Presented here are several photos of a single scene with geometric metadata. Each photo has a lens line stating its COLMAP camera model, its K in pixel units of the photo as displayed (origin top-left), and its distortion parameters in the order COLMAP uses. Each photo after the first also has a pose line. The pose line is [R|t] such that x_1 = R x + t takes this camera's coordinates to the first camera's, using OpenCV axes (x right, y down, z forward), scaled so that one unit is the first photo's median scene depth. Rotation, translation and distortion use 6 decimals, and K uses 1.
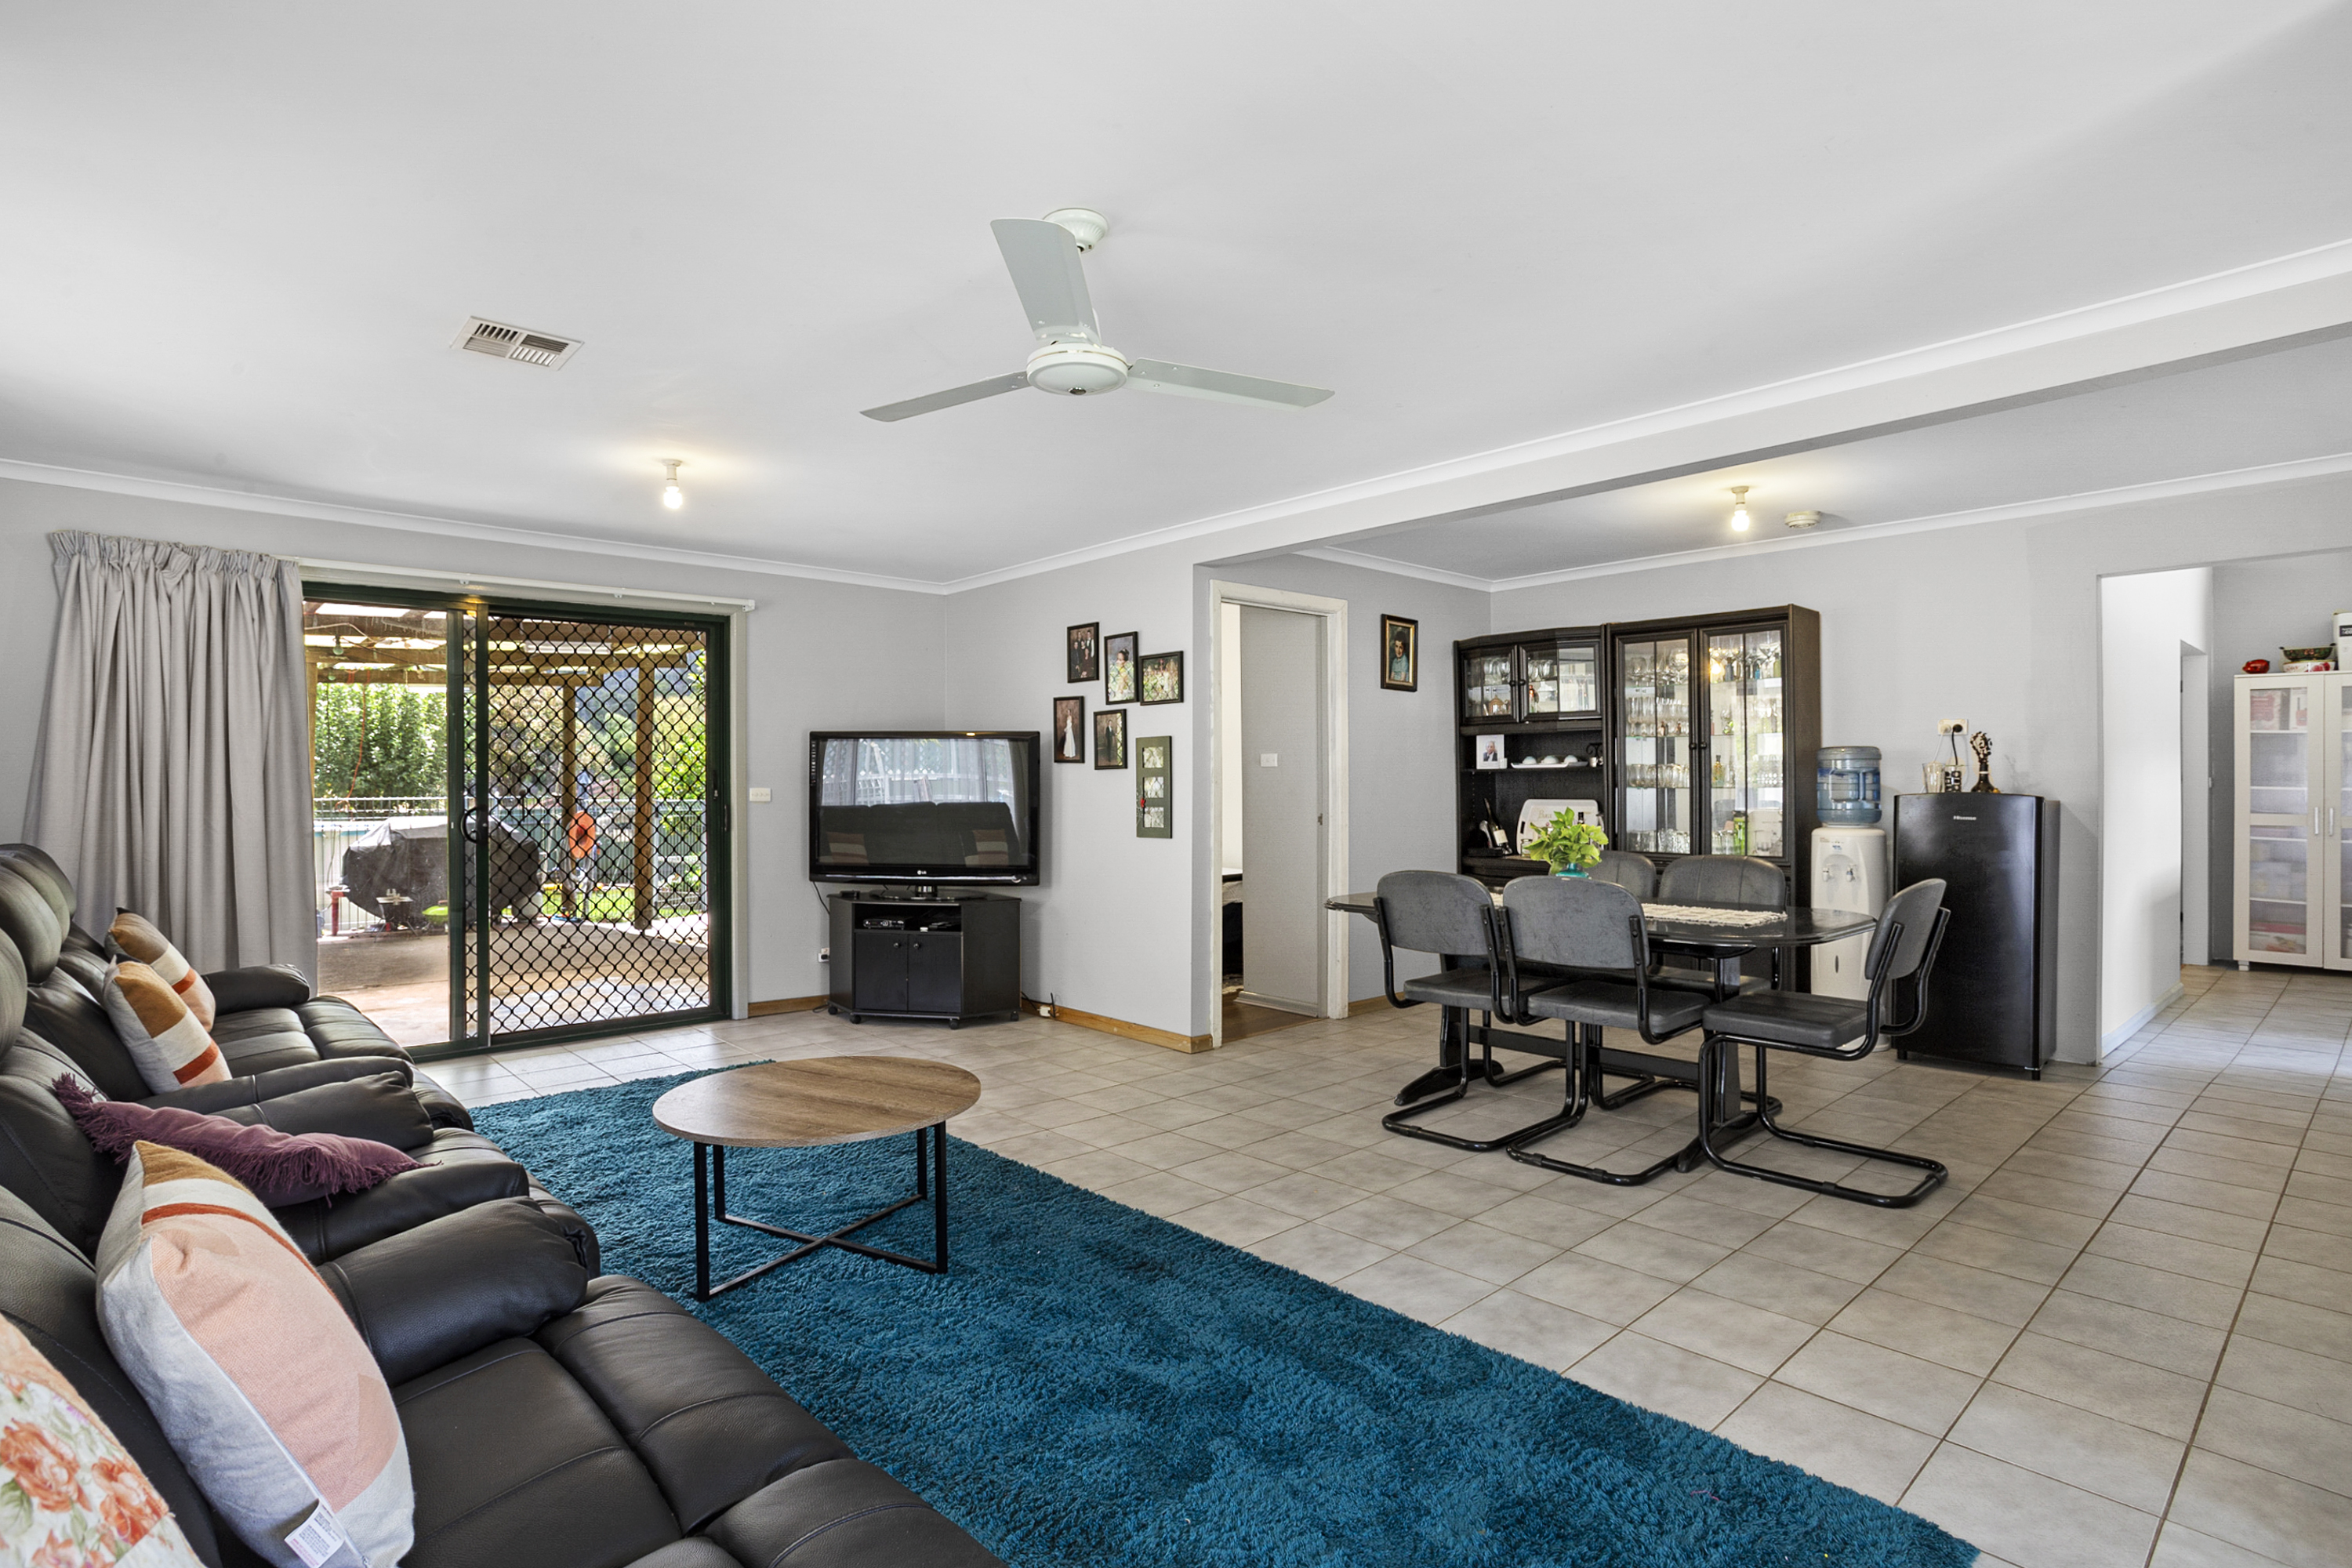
lens RADIAL K [[1164.4, 0, 1140.4], [0, 1164.4, 787.7], [0, 0, 1]] dist [-0.000623, -0.000331]
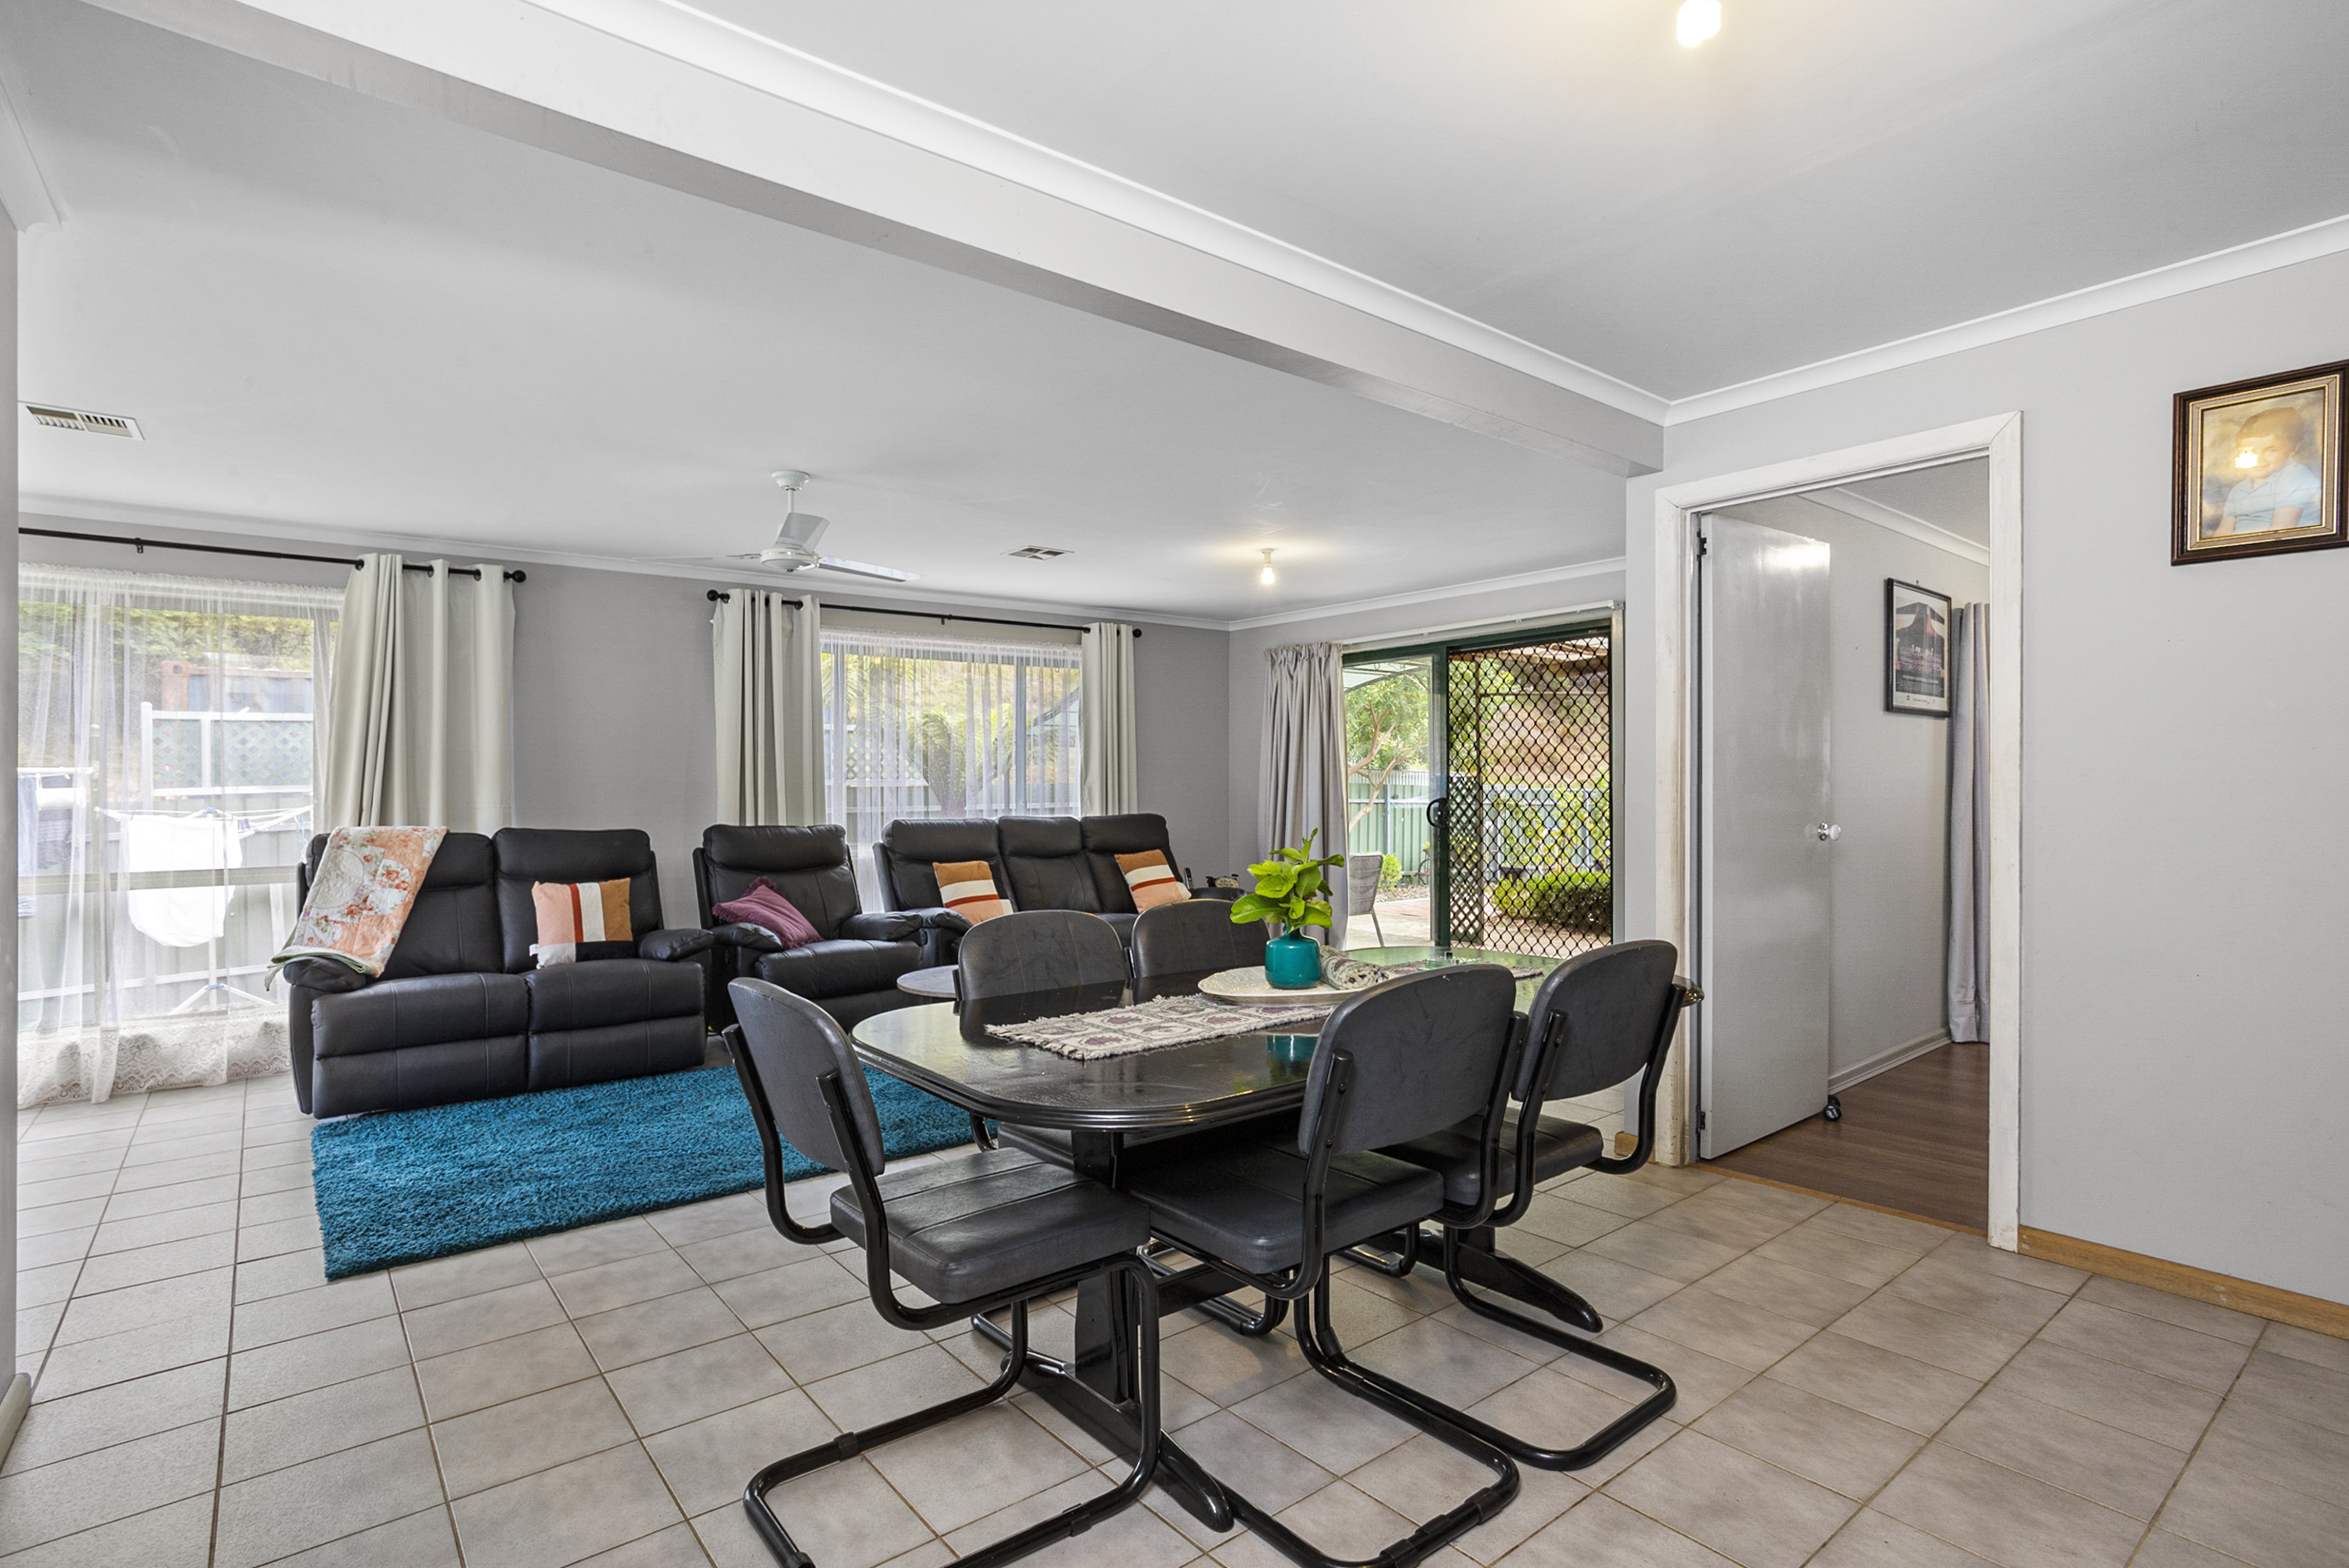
lens RADIAL K [[1130.8, 0, 1172.5], [0, 1130.8, 768.9], [0, 0, 1]] dist [-0.000490, 0.000867]
pose [[-0.058755, -0.011607, -0.998205, 0.680755], [0.007235, 0.999901, -0.012052, -0.004346], [0.998246, -0.007930, -0.058666, 0.695077]]
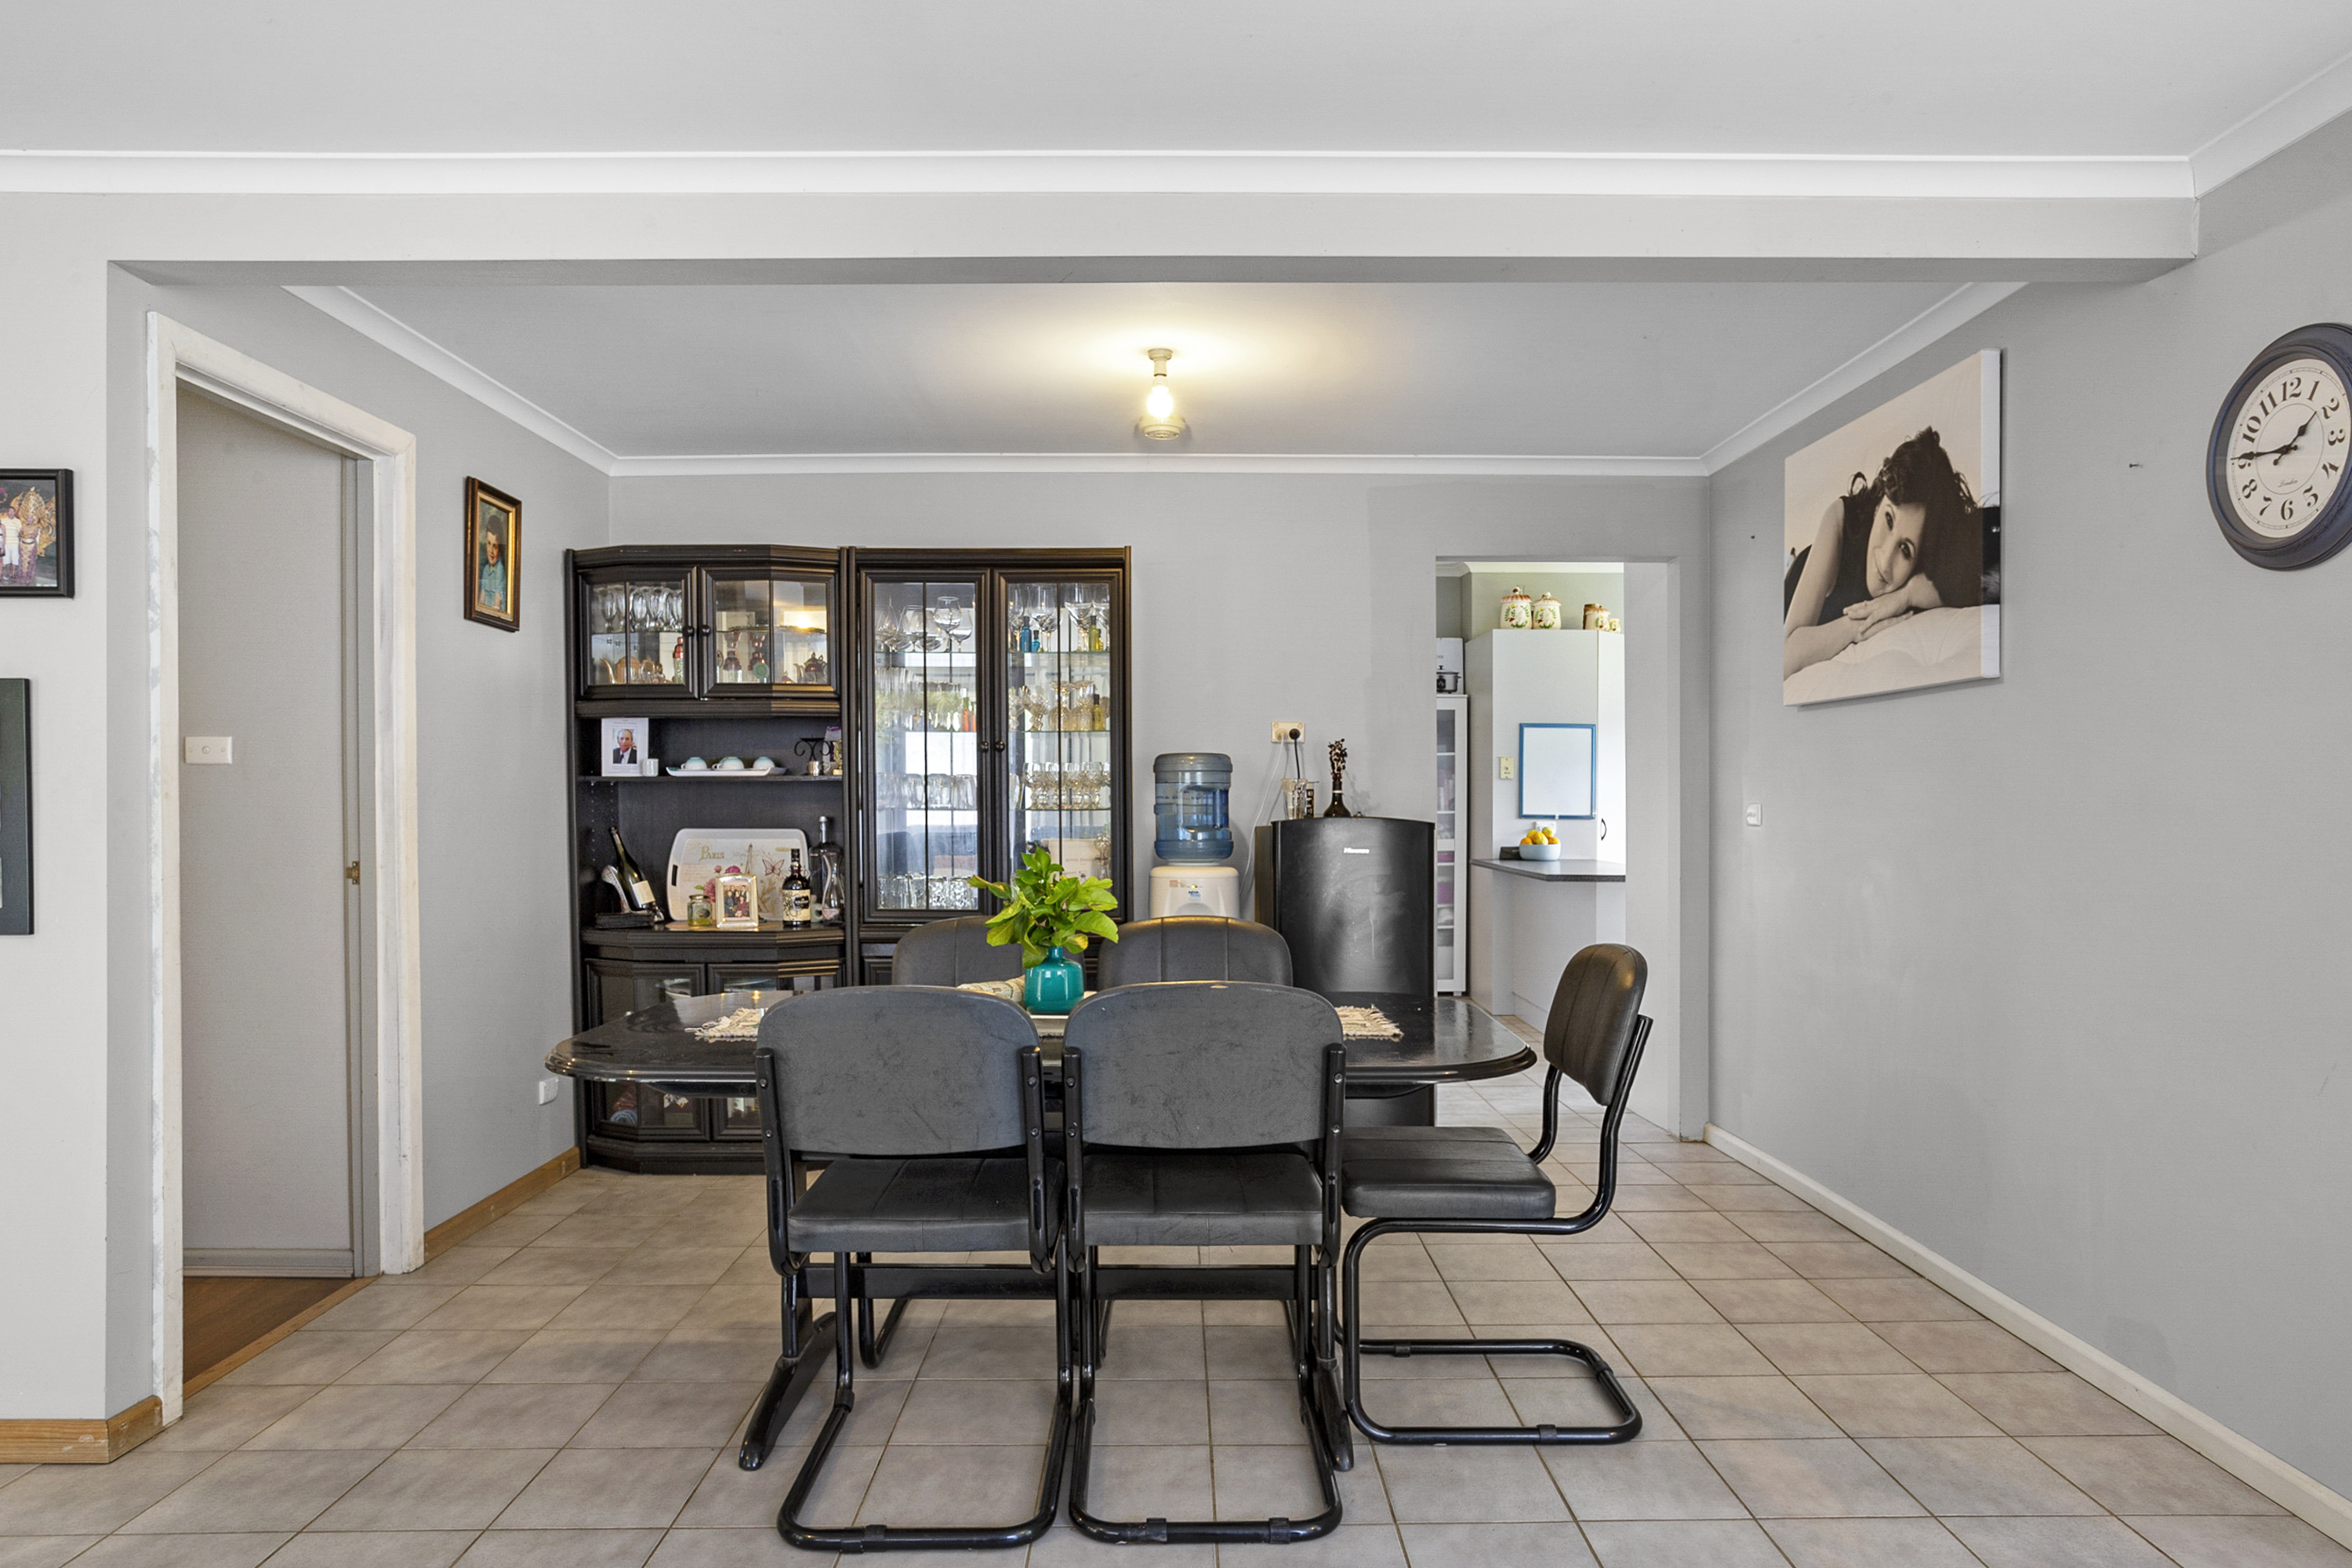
lens RADIAL K [[1509.6, 0, 1177.7], [0, 1509.6, 822.9], [0, 0, 1]] dist [-0.044237, 0.051338]
pose [[0.662904, -0.005348, 0.748686, -0.093689], [-0.002258, 0.999956, 0.009143, -0.000610], [-0.748701, -0.007751, 0.662862, 0.347411]]
